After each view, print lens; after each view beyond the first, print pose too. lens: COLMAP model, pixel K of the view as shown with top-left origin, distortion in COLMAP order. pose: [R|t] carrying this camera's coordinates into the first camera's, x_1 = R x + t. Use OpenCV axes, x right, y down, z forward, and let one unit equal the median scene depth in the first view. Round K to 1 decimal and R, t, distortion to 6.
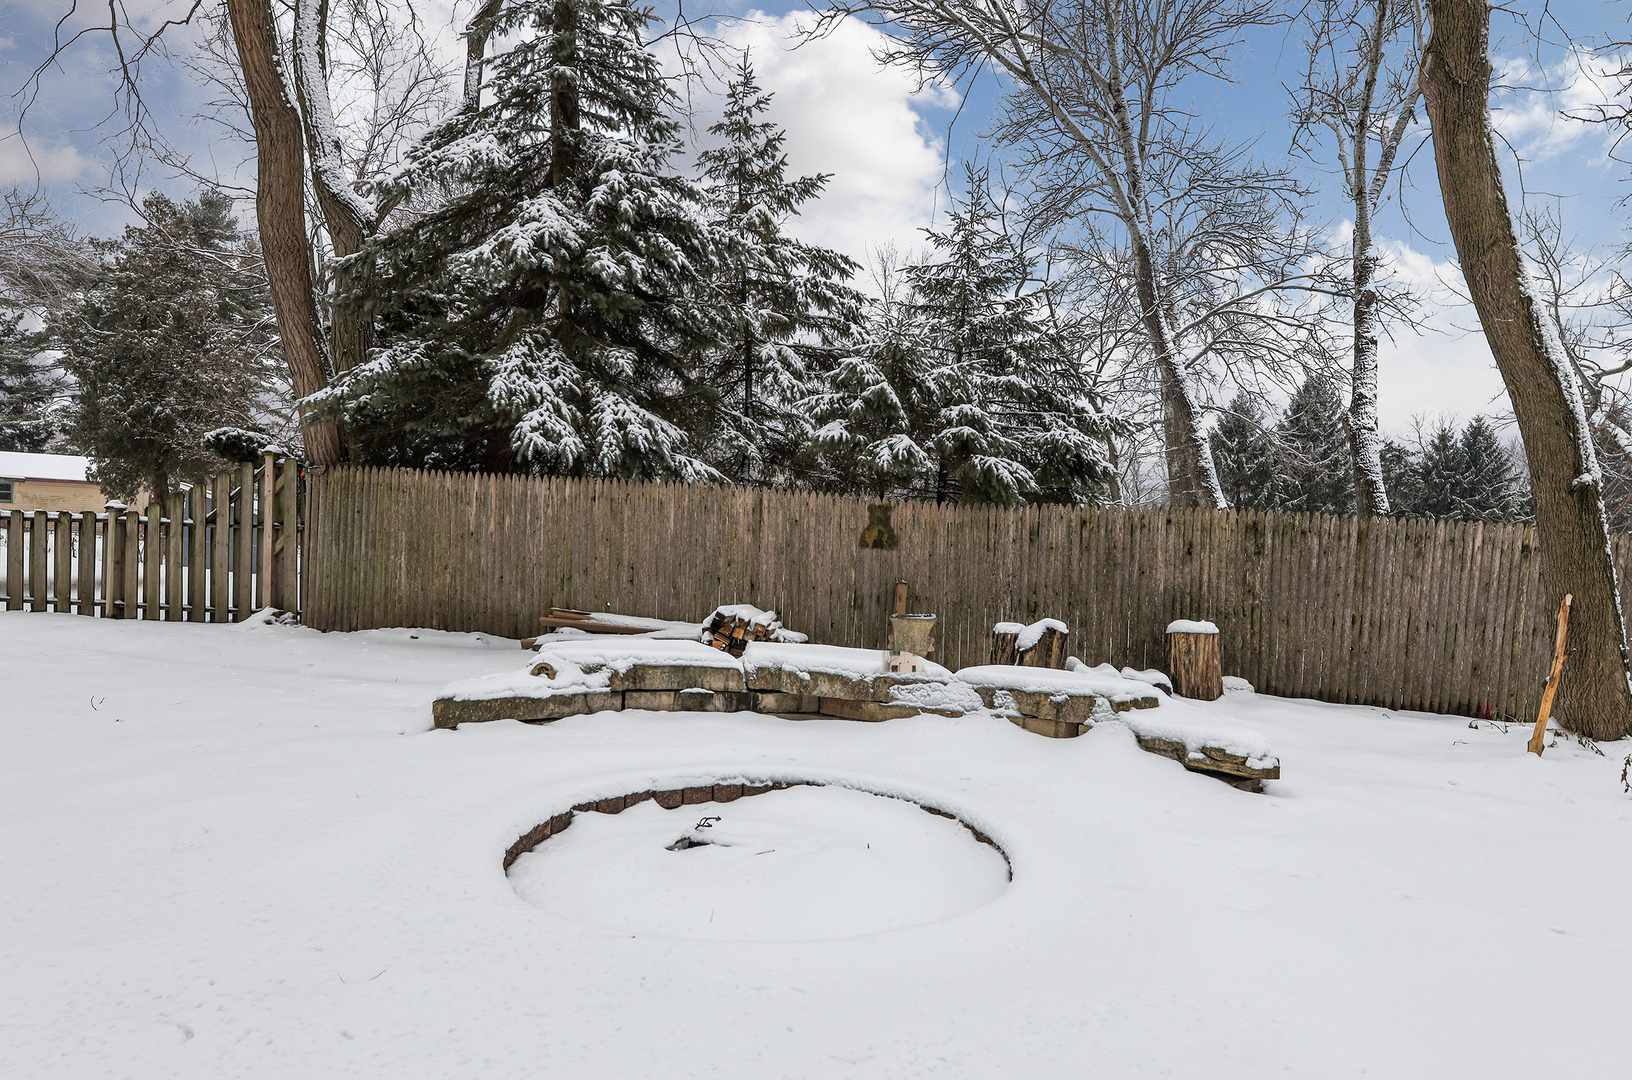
lens RADIAL K [[765.0, 0, 816.6], [0, 765.0, 549.5], [0, 0, 1]] dist [-0.000337, -0.000037]
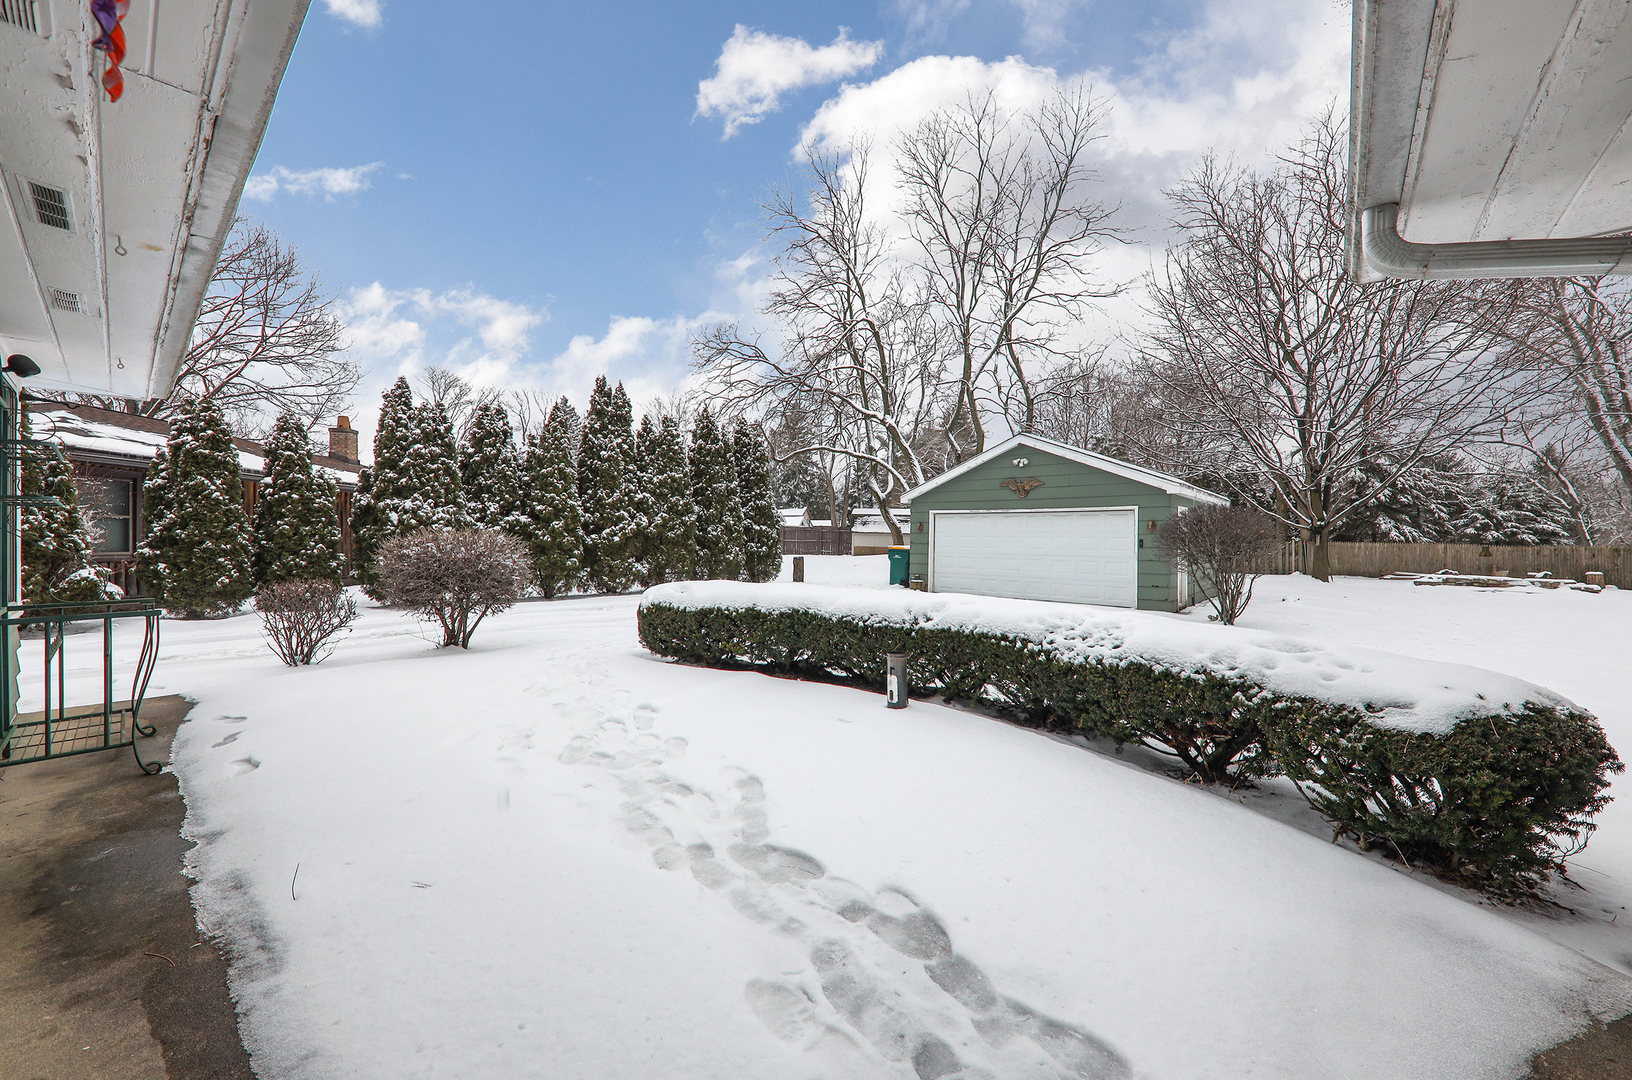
lens RADIAL K [[582.4, 0, 823.6], [0, 582.4, 534.5], [0, 0, 1]] dist [-0.002457, -0.000274]
pose [[0.841616, -0.042424, -0.538408, -1.353986], [0.031283, 0.999066, -0.029822, -0.151122], [0.539170, 0.008255, 0.842156, -3.958696]]
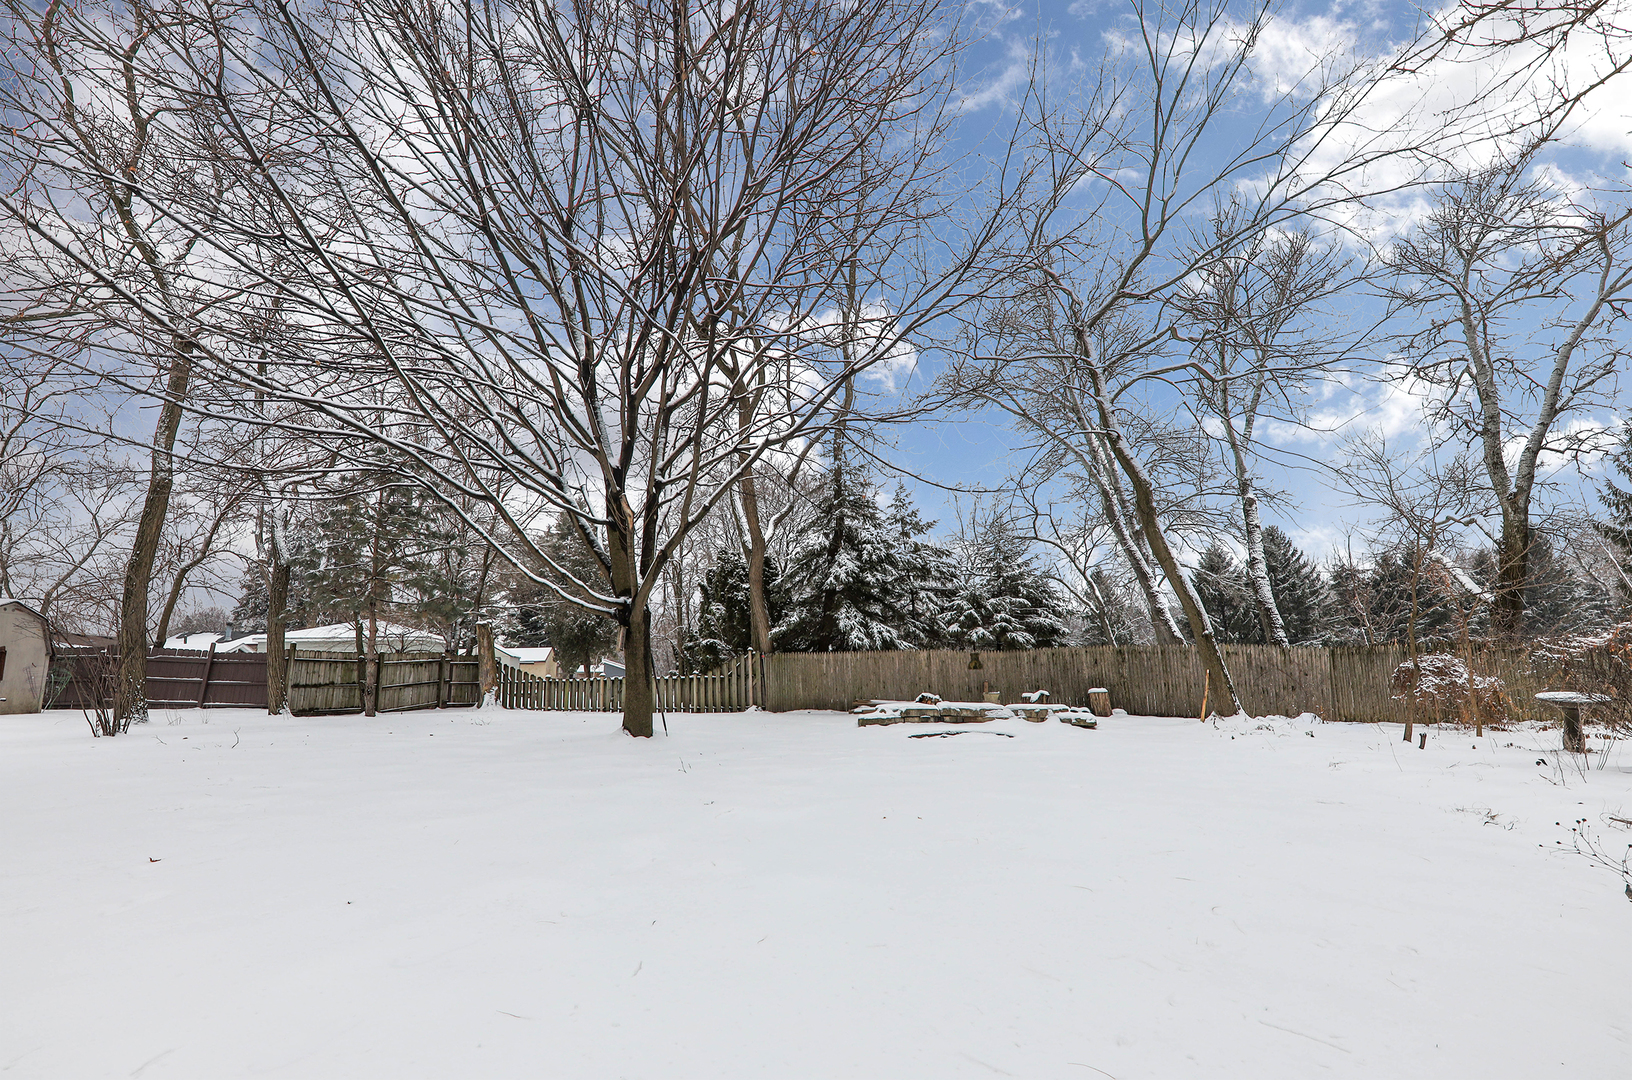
lens RADIAL K [[565.0, 0, 817.8], [0, 565.0, 590.6], [0, 0, 1]] dist [0.000959, -0.000694]
pose [[0.982087, -0.091840, -0.164529, -0.115979], [0.066416, 0.985858, -0.153863, -0.005557], [0.176333, 0.140179, 0.974298, -1.114827]]
